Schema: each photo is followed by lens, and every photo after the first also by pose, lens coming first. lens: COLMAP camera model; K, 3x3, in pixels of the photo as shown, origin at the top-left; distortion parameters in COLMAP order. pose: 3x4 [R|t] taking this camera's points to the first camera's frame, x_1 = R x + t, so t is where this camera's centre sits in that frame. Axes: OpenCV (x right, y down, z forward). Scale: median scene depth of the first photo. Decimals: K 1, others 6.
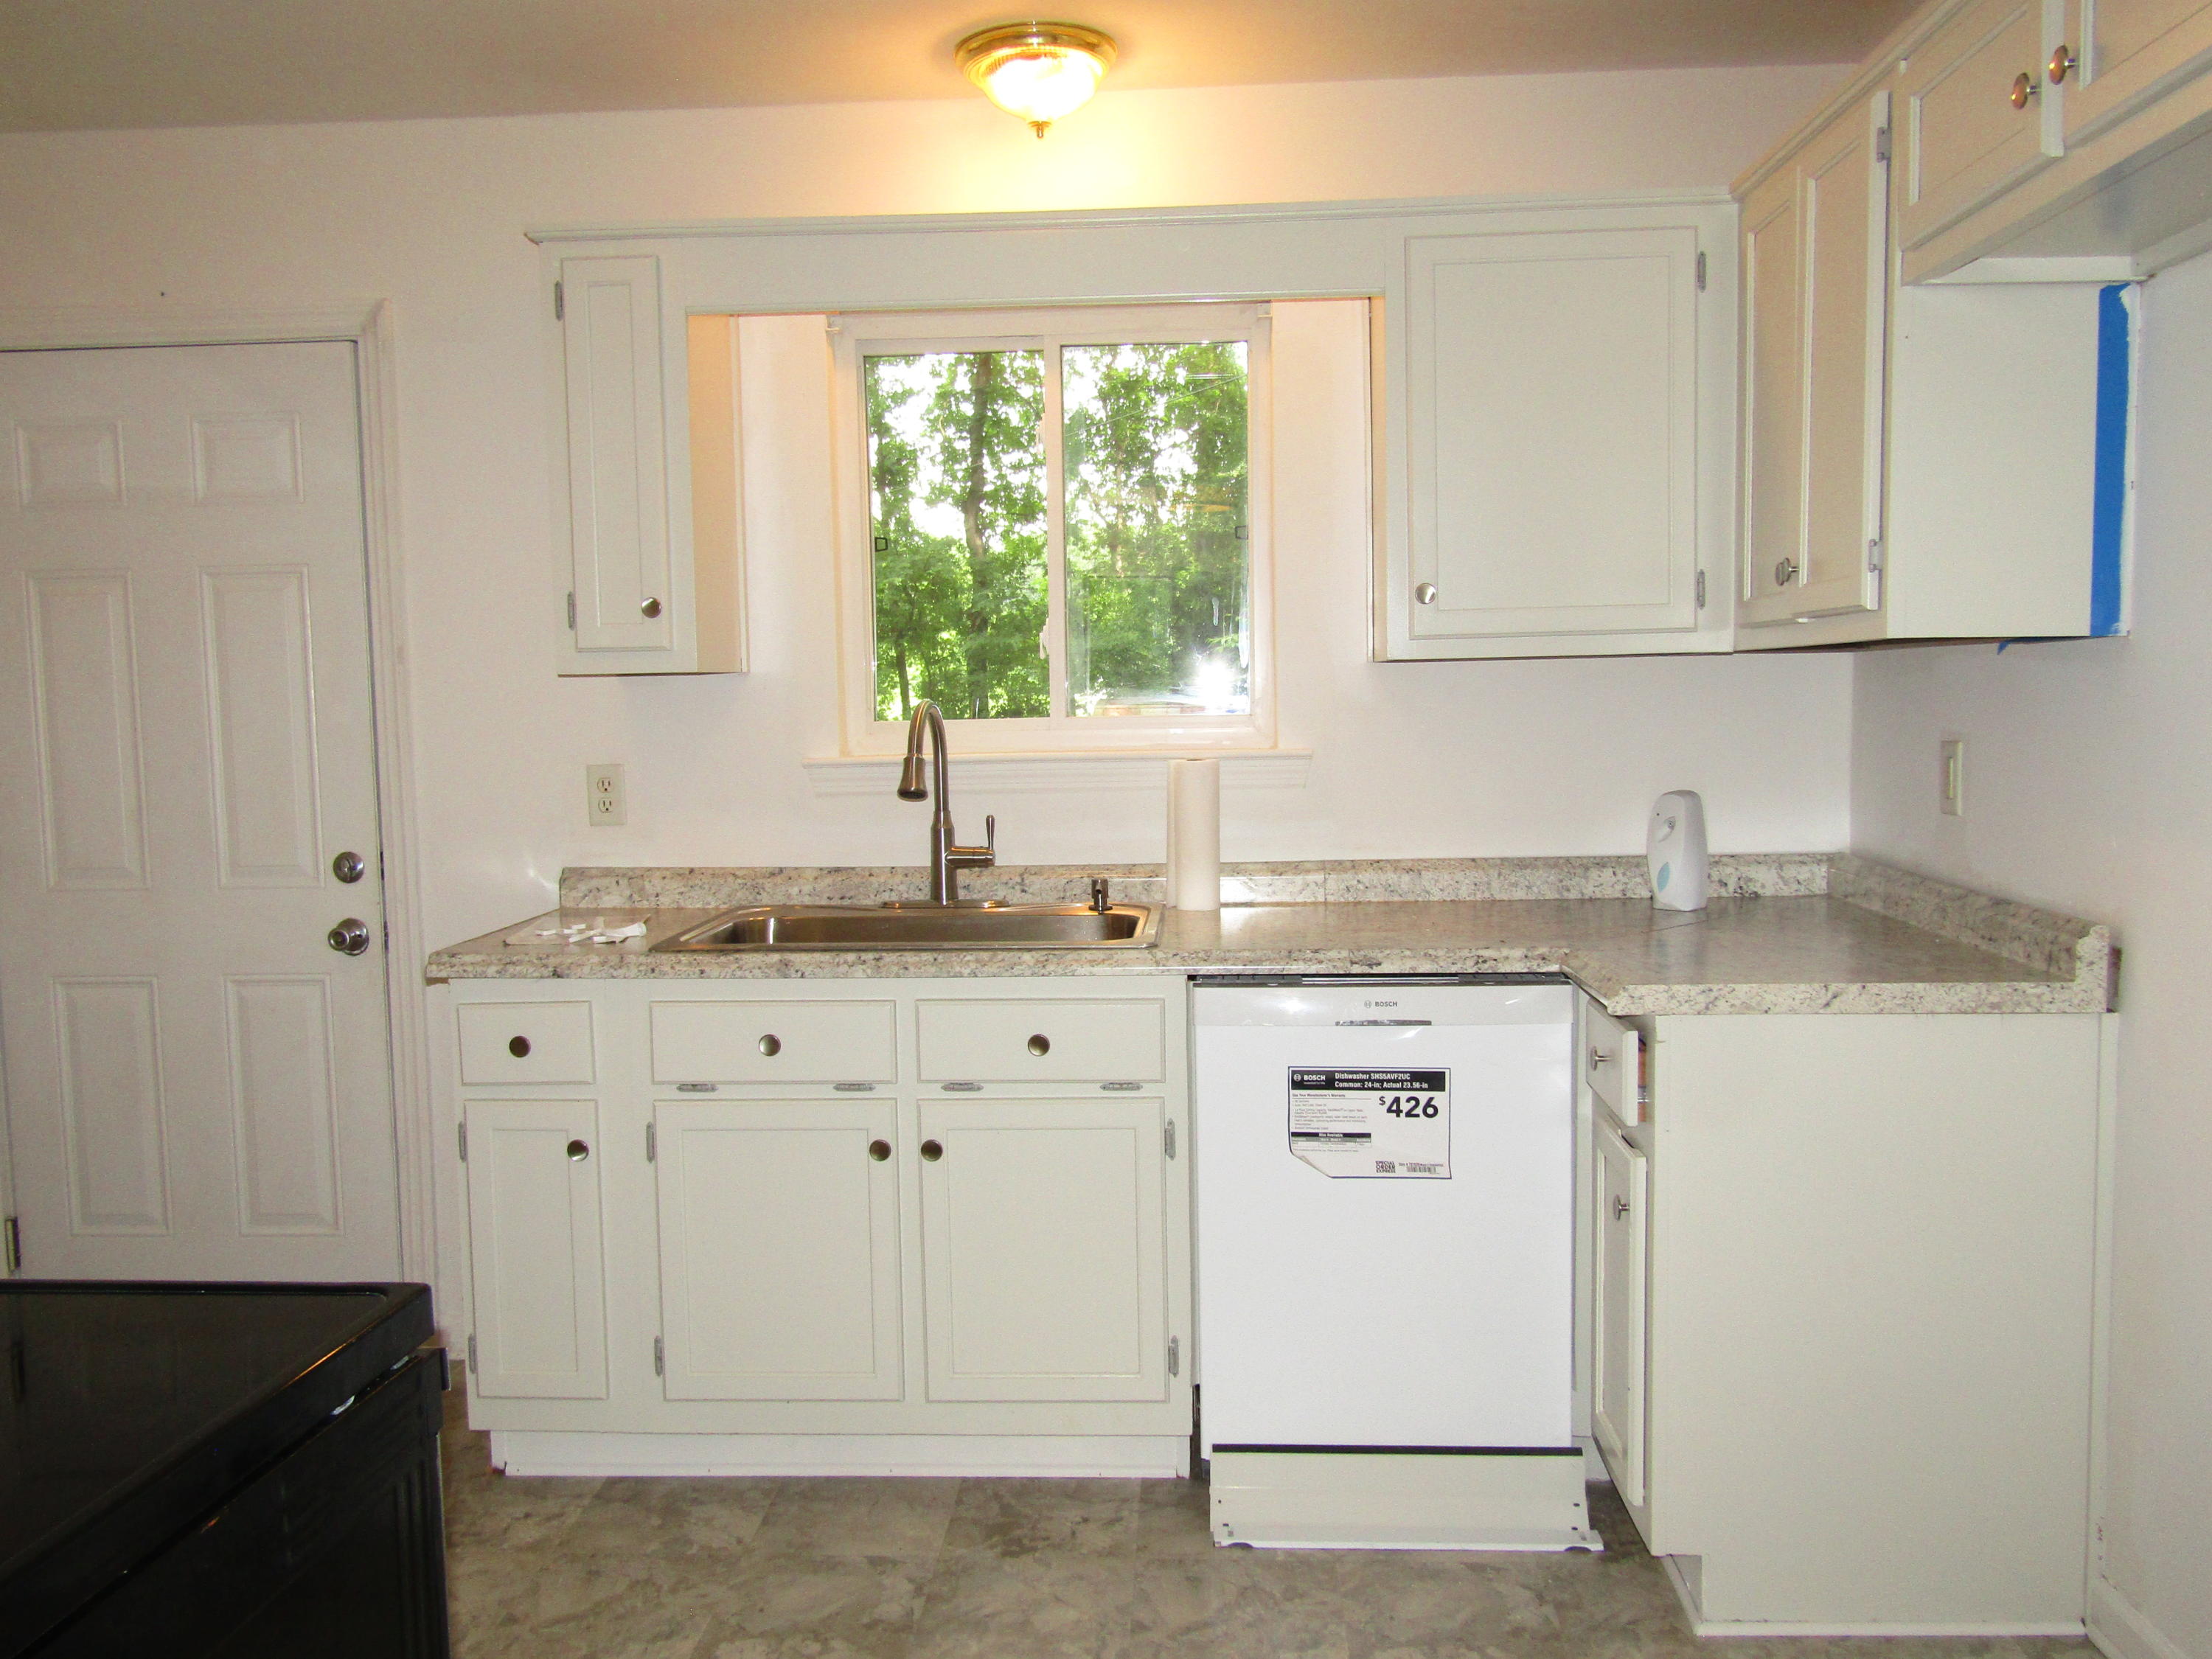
lens RADIAL K [[1775.7, 0, 1118.9], [0, 1775.7, 836.5], [0, 0, 1]] dist [0.002999, -0.000446]
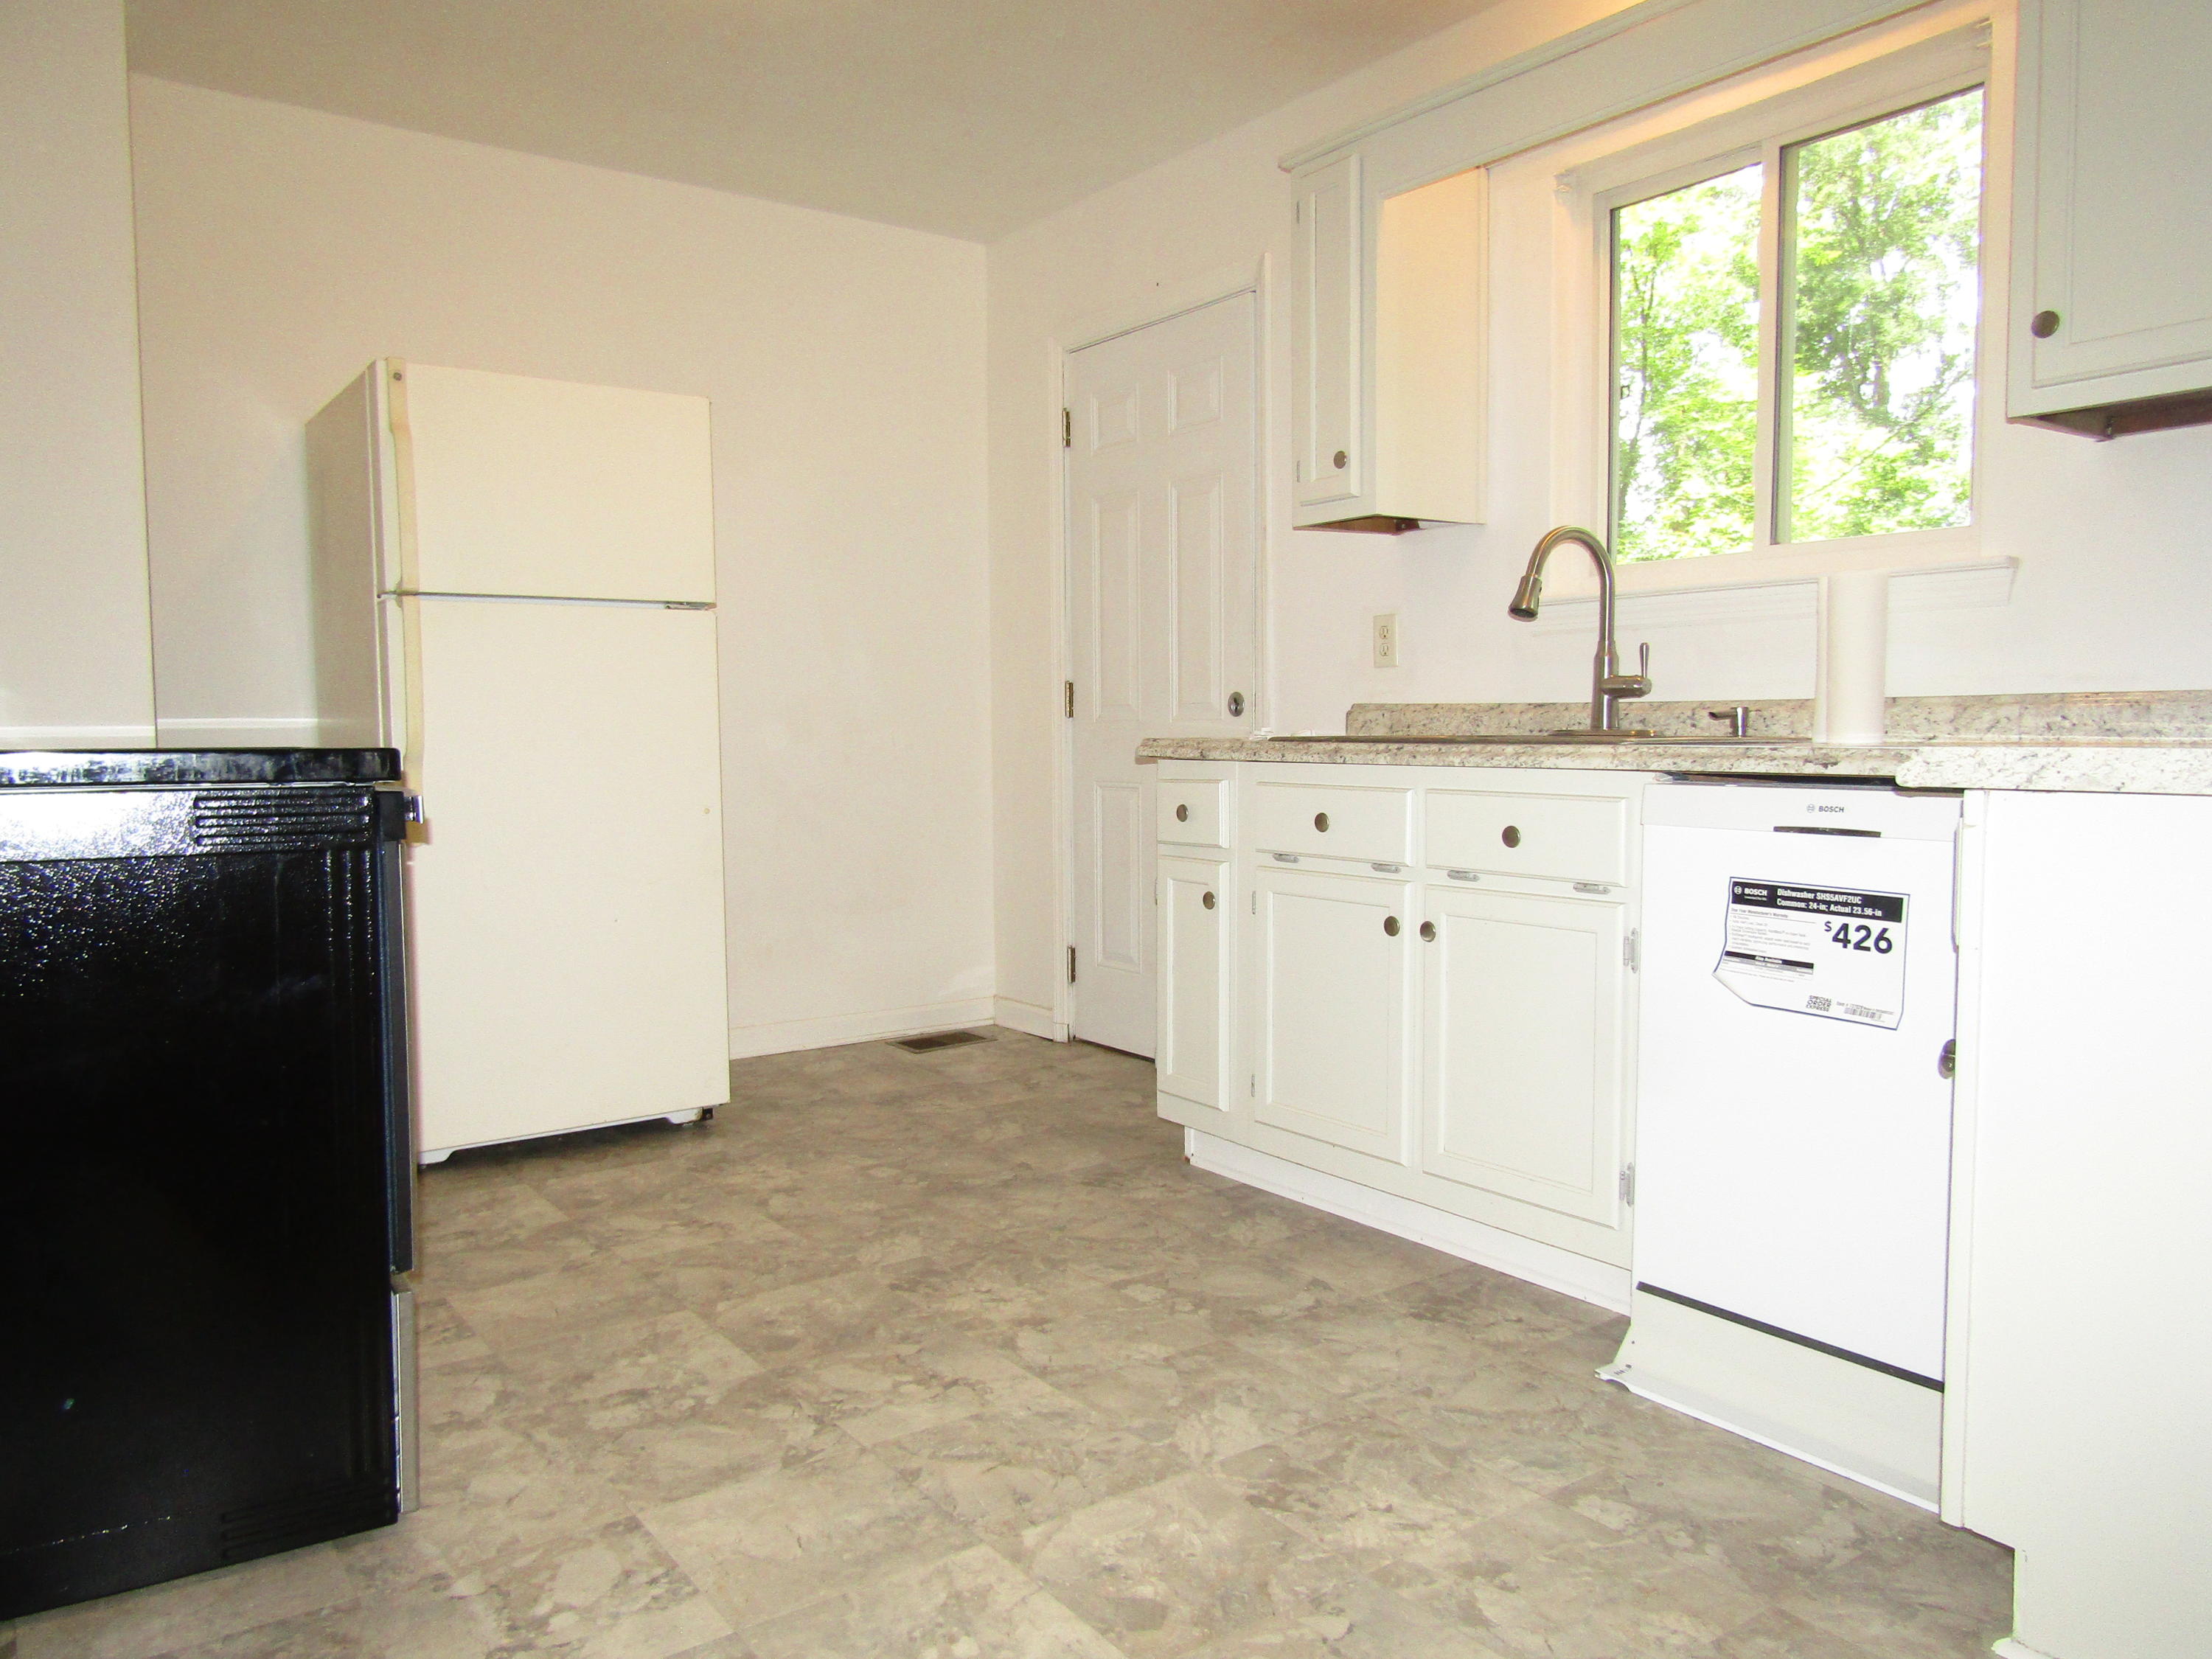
lens RADIAL K [[1566.9, 0, 1104.7], [0, 1566.9, 832.6], [0, 0, 1]] dist [-0.012429, 0.001415]
pose [[0.629851, 0.067001, -0.773821, 0.501327], [-0.071573, 0.997040, 0.028072, 0.108208], [0.773412, 0.037704, 0.632782, 0.265839]]
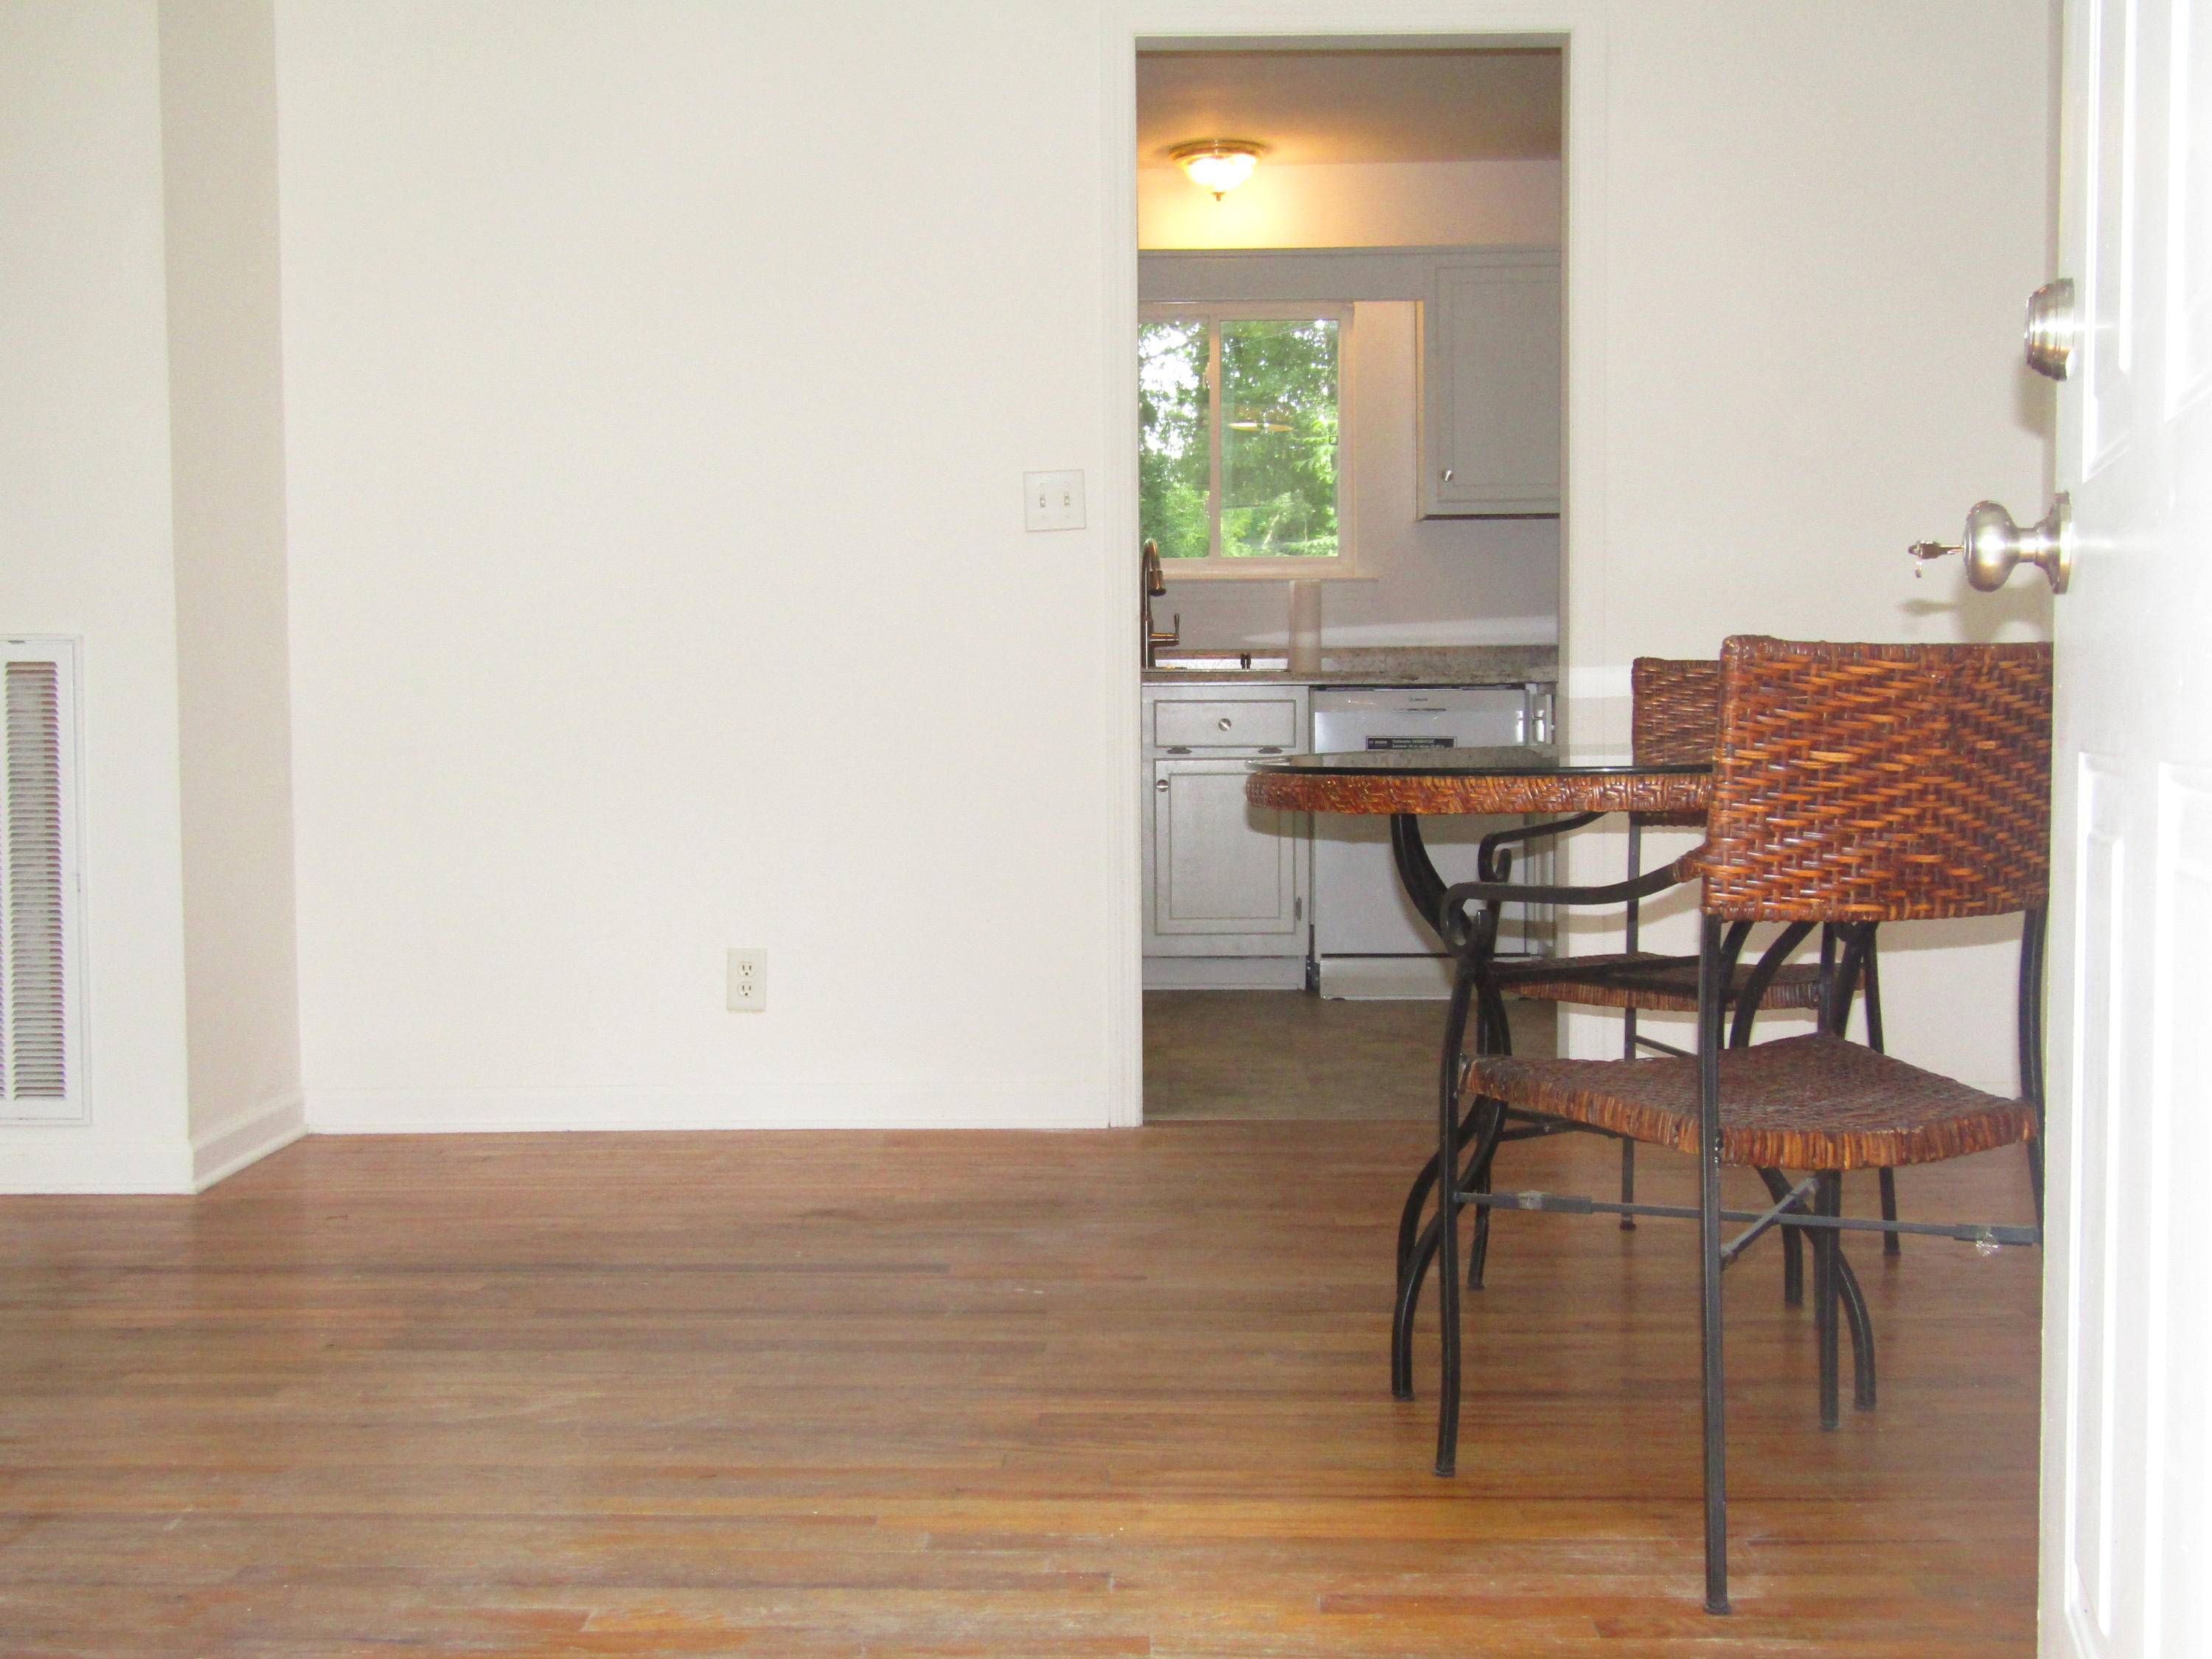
lens RADIAL K [[2676.5, 0, 1095.1], [0, 2676.5, 828.8], [0, 0, 1]] dist [-0.004094, 0.000000]
pose [[0.999822, 0.010943, 0.015340, -0.216989], [-0.010366, 0.999253, -0.037238, 0.326137], [-0.015736, 0.037072, 0.999189, -1.679688]]
